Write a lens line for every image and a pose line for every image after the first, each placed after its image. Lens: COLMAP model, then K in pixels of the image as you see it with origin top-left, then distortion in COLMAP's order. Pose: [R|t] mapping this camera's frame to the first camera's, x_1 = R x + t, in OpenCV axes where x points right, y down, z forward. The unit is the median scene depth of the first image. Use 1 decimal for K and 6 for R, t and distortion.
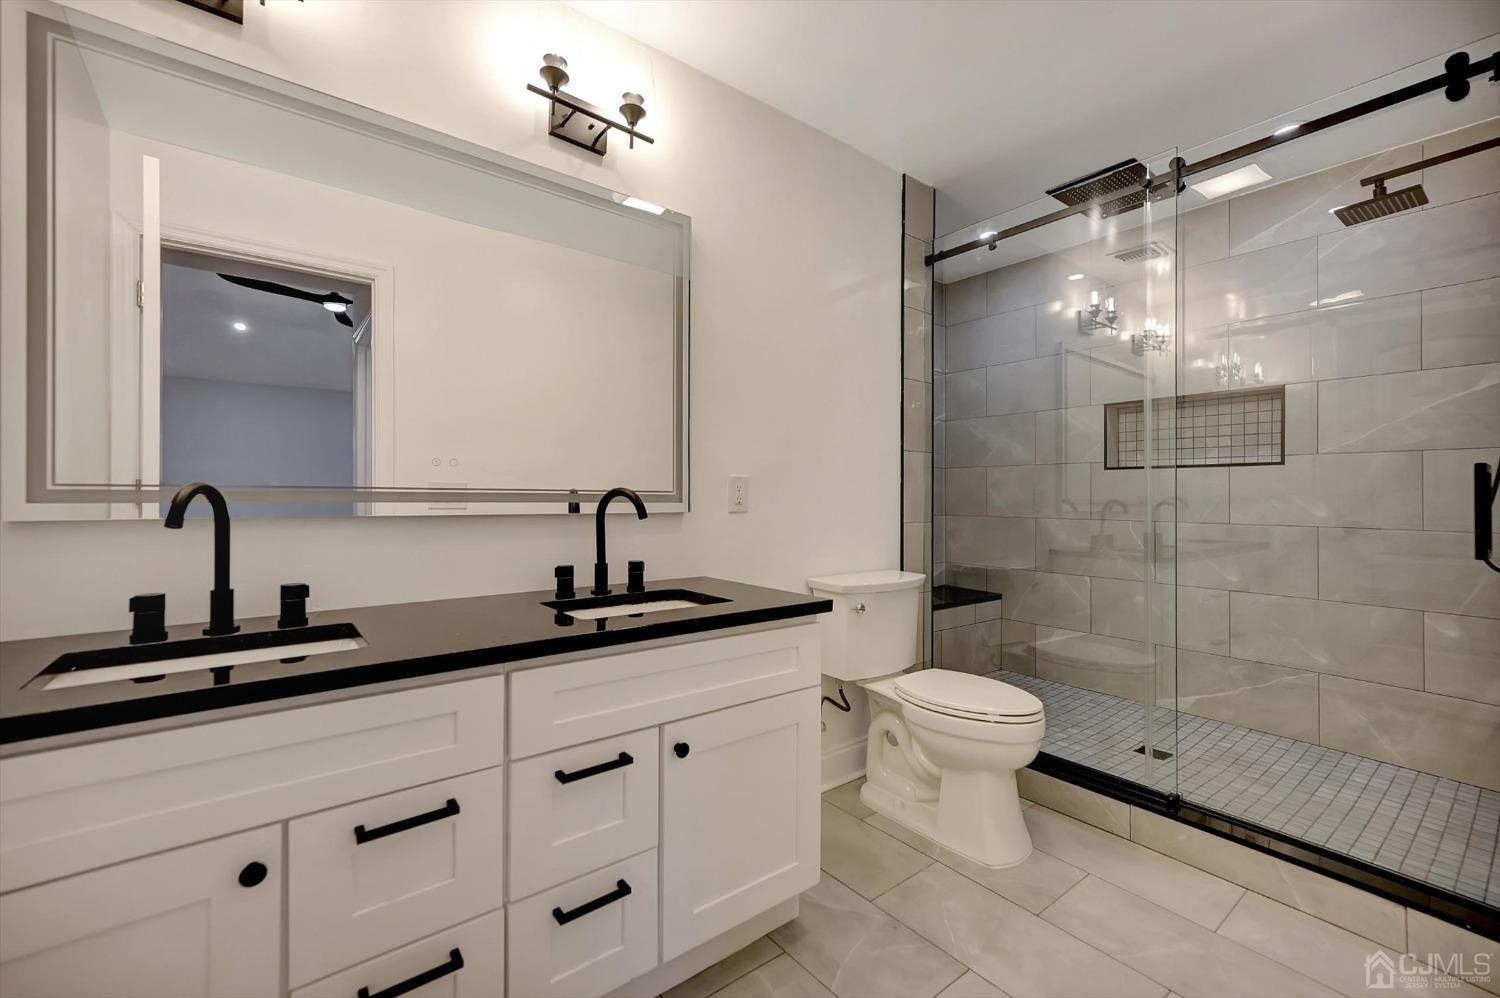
lens RADIAL K [[628.1, 0, 753.7], [0, 628.1, 485.2], [0, 0, 1]] dist [0.033310, 0.000270]
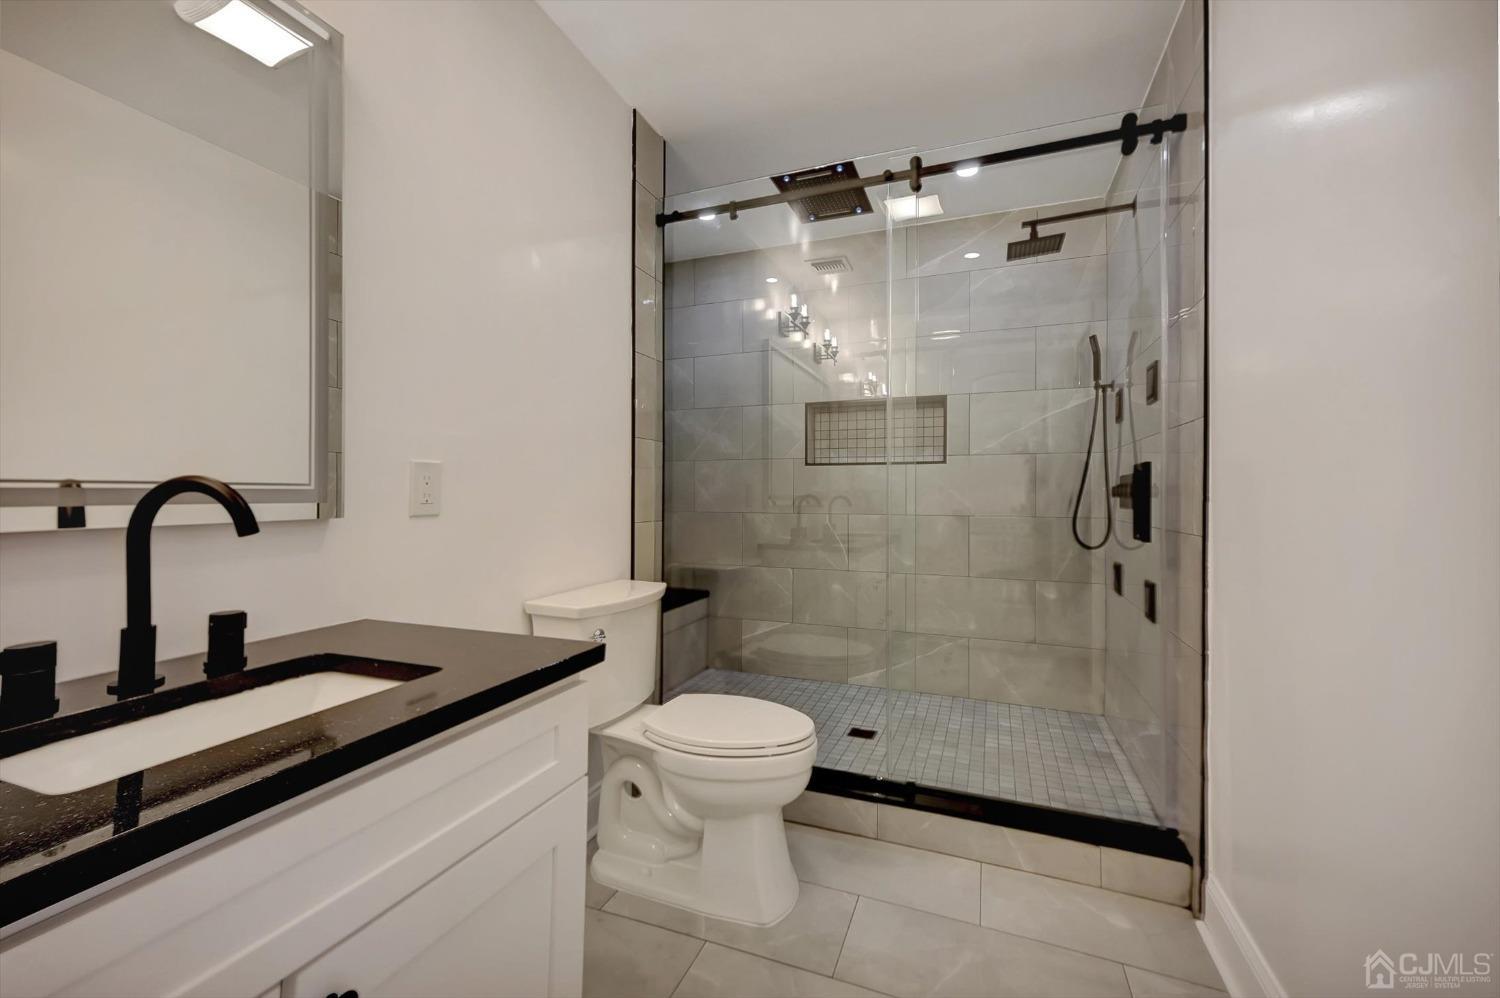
lens RADIAL K [[611.5, 0, 748.3], [0, 611.5, 488.7], [0, 0, 1]] dist [-0.002595, 0.000039]
pose [[0.865166, -0.001666, 0.501483, -0.044862], [-0.004103, 0.999937, 0.010401, 0.004948], [-0.501469, -0.011056, 0.865105, 0.235646]]
